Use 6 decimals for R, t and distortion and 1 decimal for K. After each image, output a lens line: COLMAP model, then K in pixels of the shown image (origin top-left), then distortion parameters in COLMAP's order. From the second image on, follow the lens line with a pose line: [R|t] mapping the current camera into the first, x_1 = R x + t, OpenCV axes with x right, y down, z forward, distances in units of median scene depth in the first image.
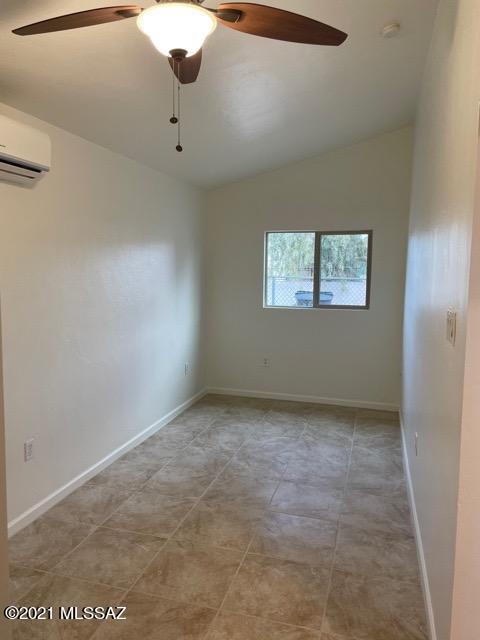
lens RADIAL K [[484.2, 0, 240.0], [0, 484.2, 320.0], [0, 0, 1]] dist [0.094922, -0.125945]
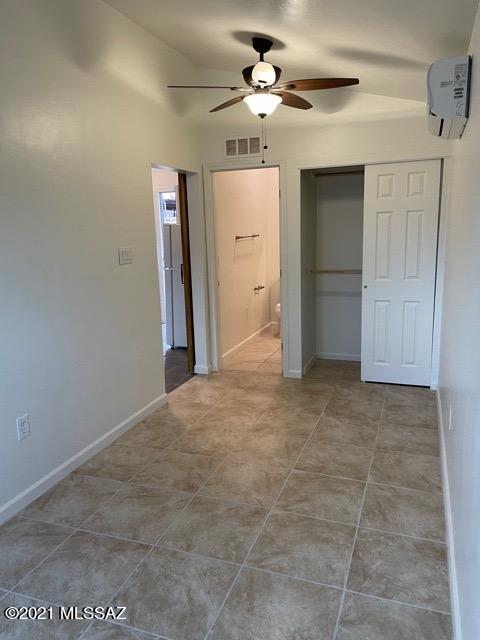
lens RADIAL K [[484.2, 0, 240.0], [0, 484.2, 320.0], [0, 0, 1]] dist [0.094922, -0.125945]
pose [[-0.997332, 0.005447, 0.072799, -0.100218], [0.027040, 0.953845, 0.299080, -0.192815], [-0.067809, 0.300250, -0.951447, 1.807524]]
